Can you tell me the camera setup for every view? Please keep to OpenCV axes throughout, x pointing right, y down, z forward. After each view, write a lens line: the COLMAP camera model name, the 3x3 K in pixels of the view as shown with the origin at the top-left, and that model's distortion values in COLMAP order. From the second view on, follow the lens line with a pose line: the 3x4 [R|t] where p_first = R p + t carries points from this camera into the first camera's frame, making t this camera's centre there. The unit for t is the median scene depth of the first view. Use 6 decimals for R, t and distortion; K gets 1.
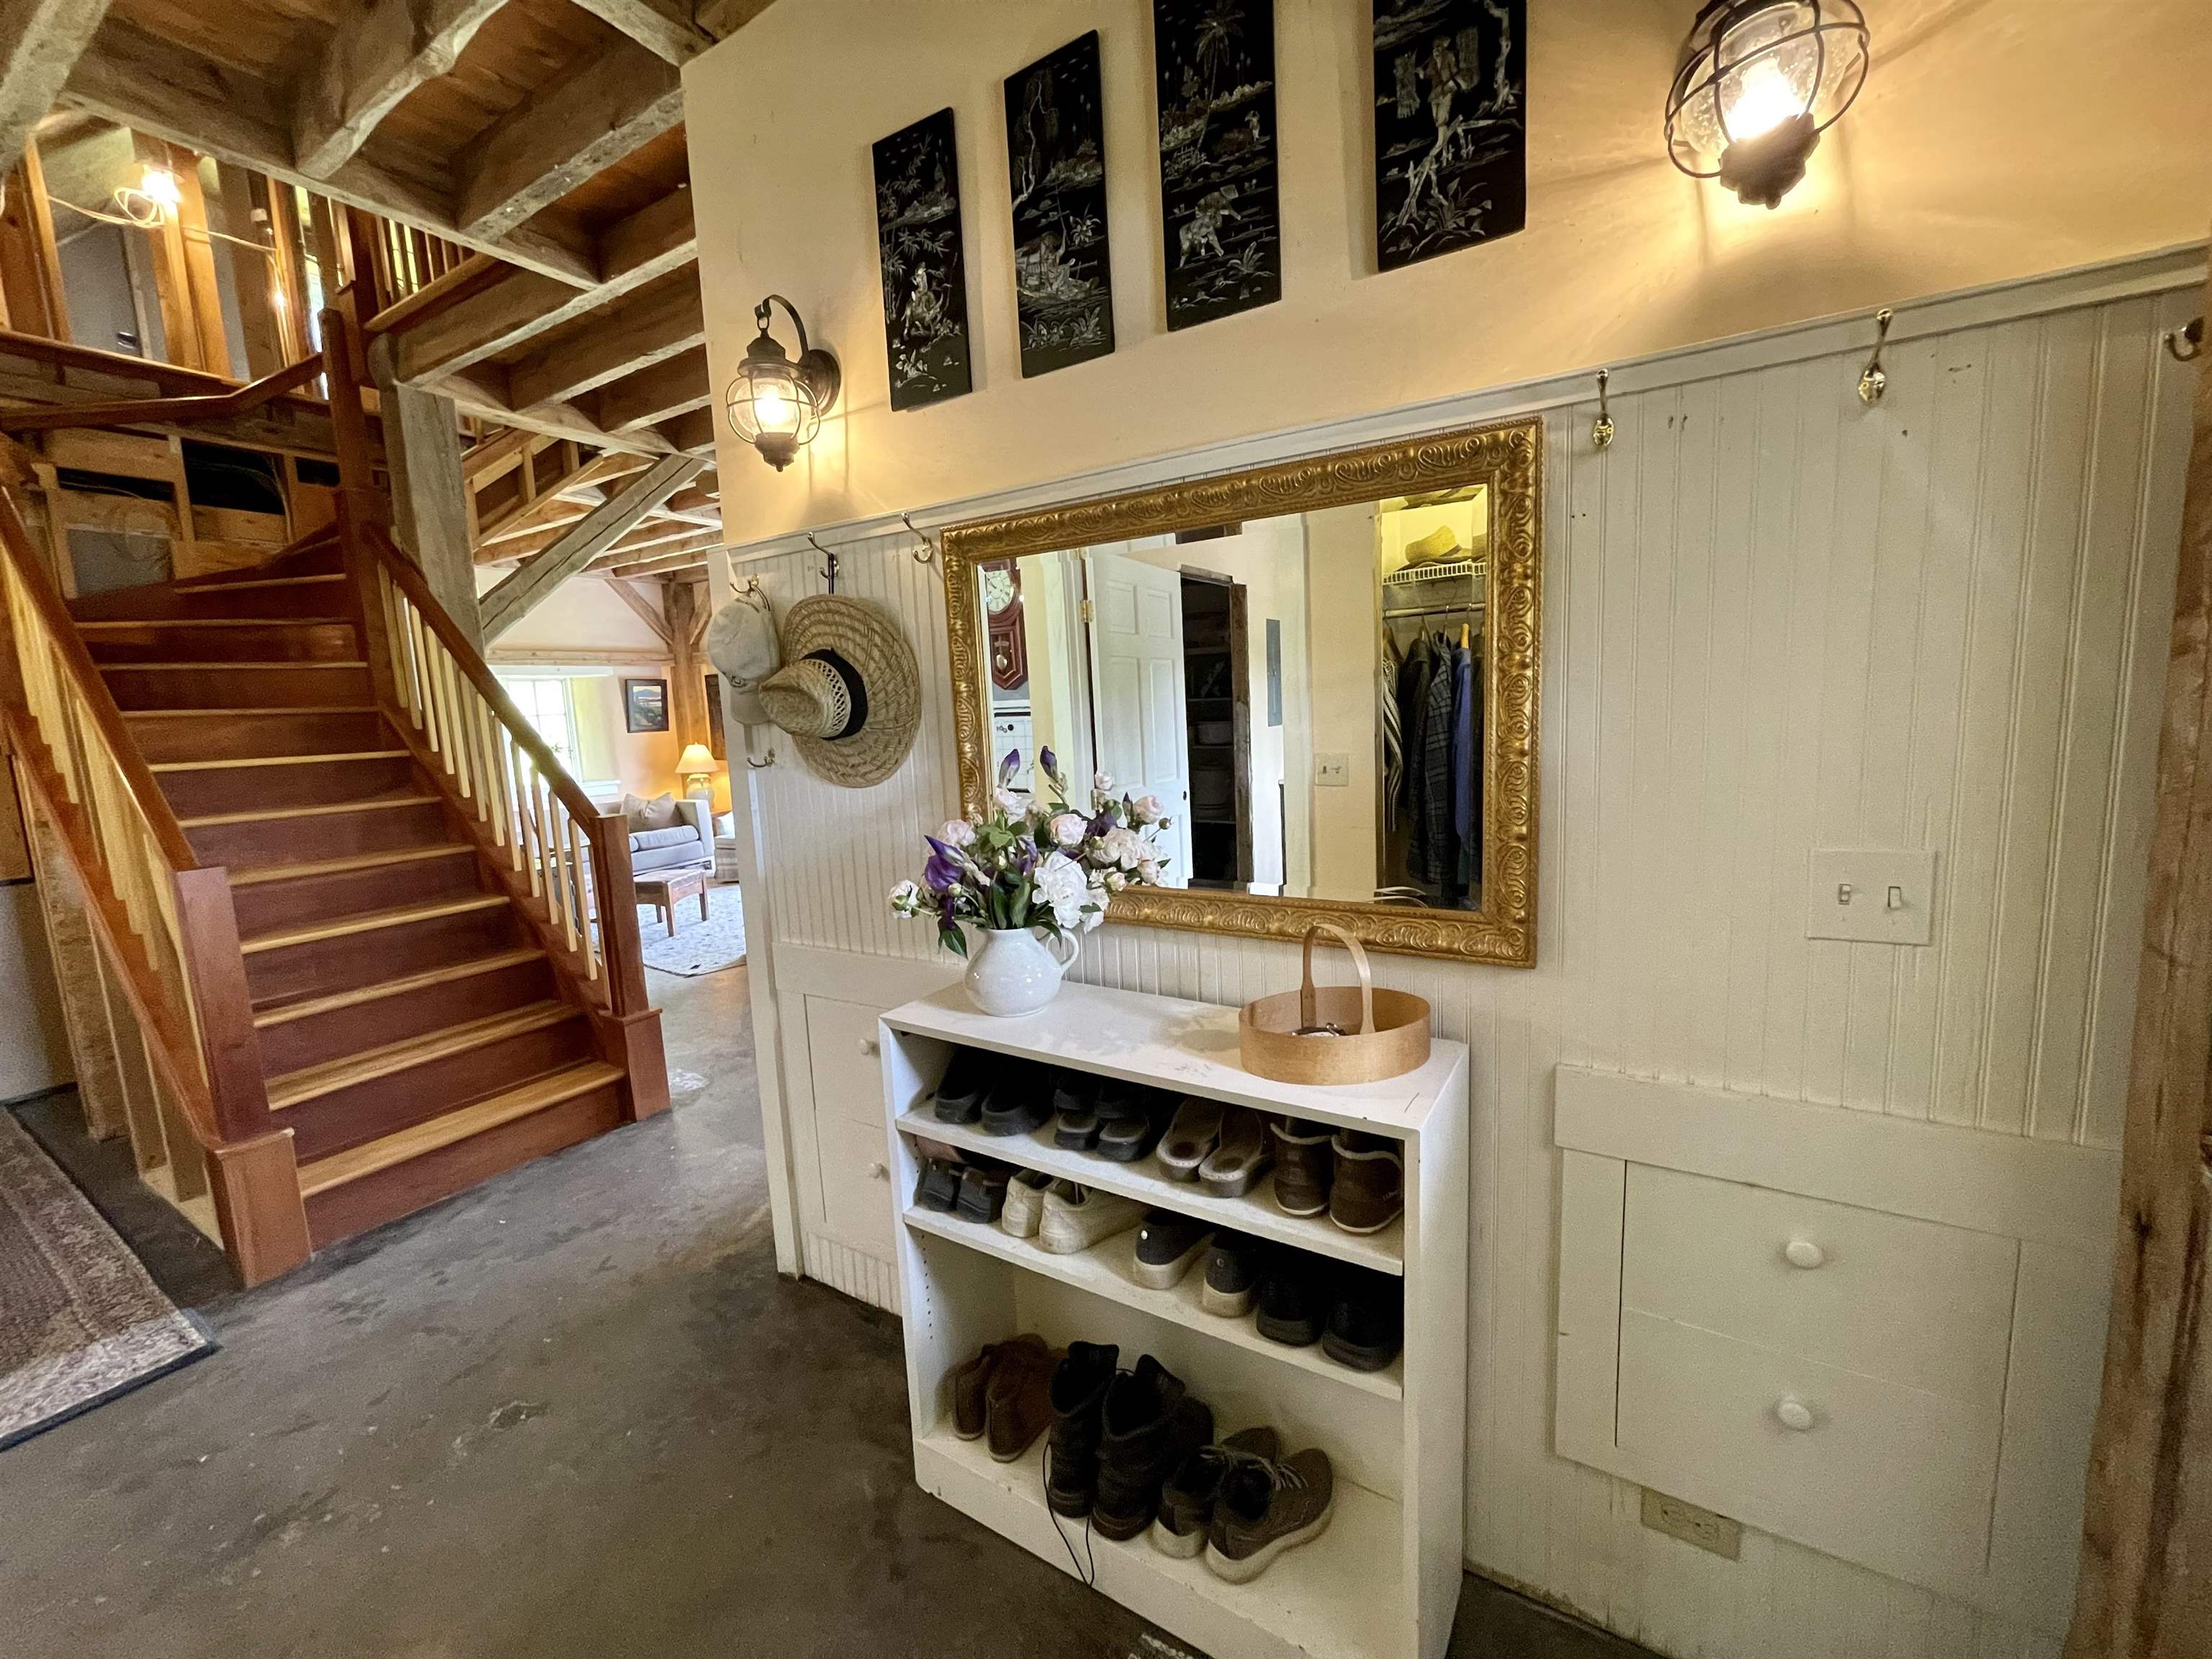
lens RADIAL K [[893.1, 0, 1103.4], [0, 893.1, 818.0], [0, 0, 1]] dist [0.025559, -0.009801]
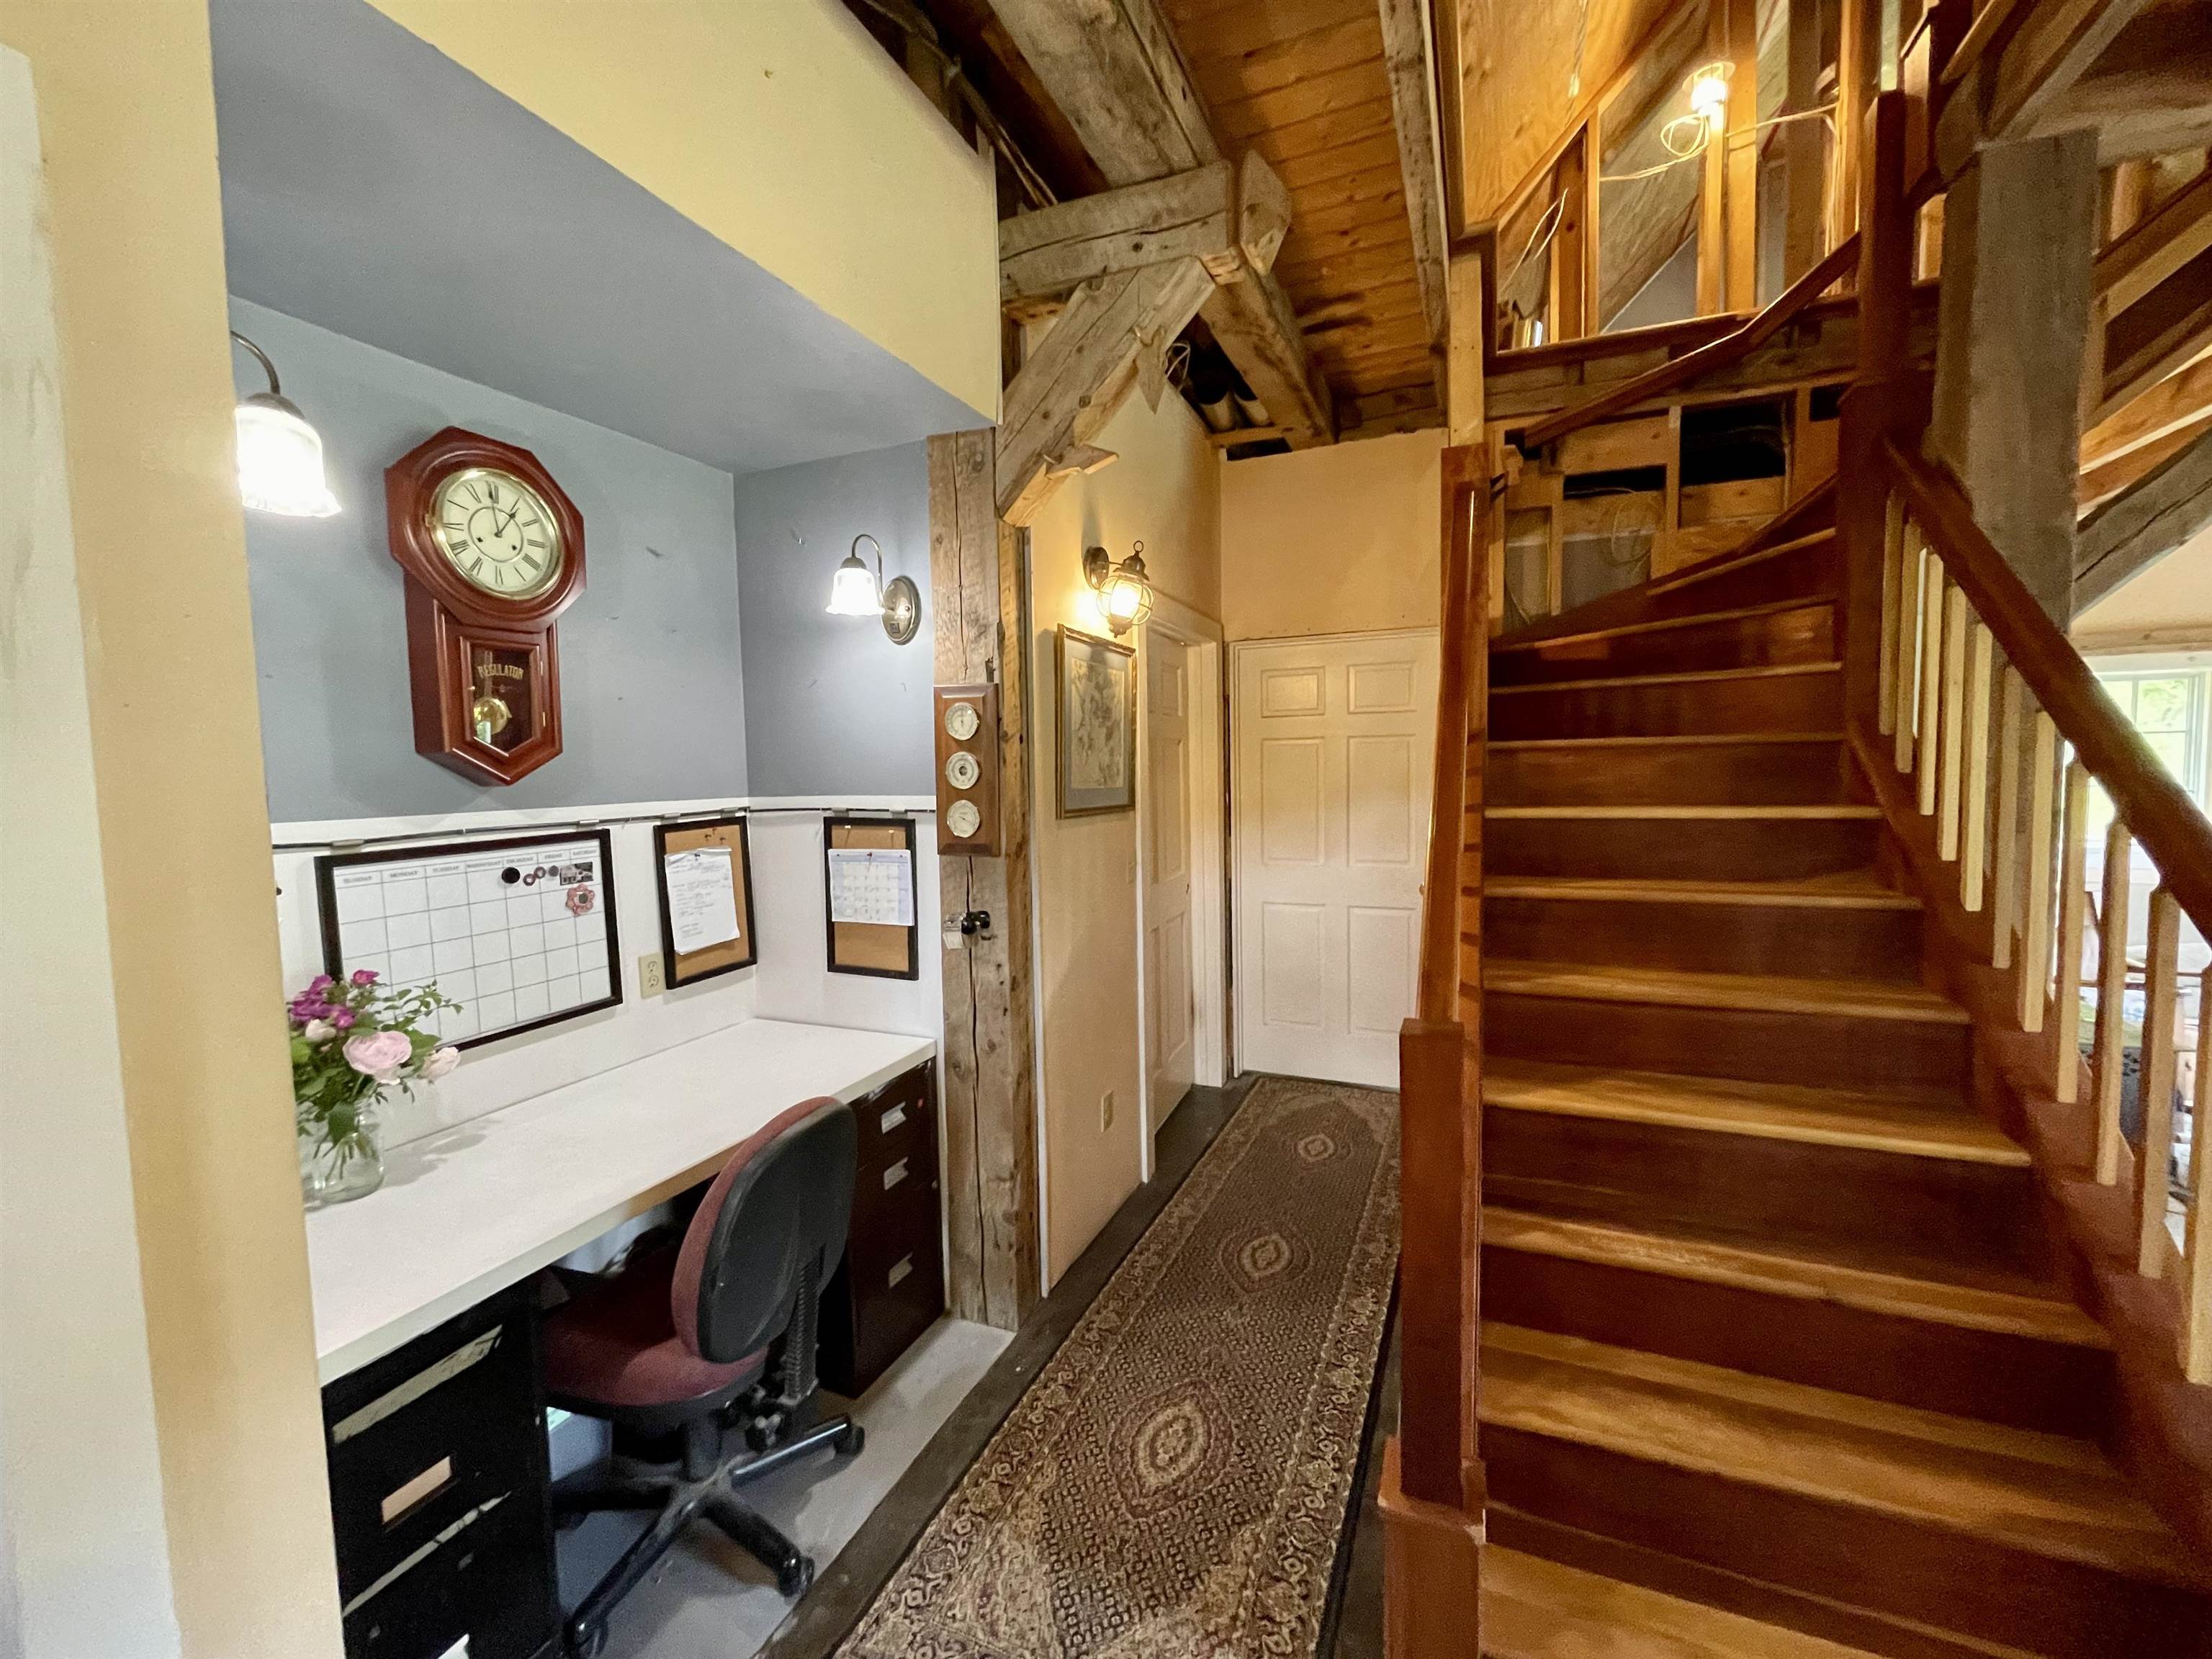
lens RADIAL K [[893.1, 0, 1103.4], [0, 893.1, 818.0], [0, 0, 1]] dist [0.025559, -0.009801]
pose [[0.175842, 0.107273, -0.978556, -0.264593], [-0.108037, 0.990143, 0.089130, -0.062416], [0.978472, 0.090047, 0.185698, 0.374627]]
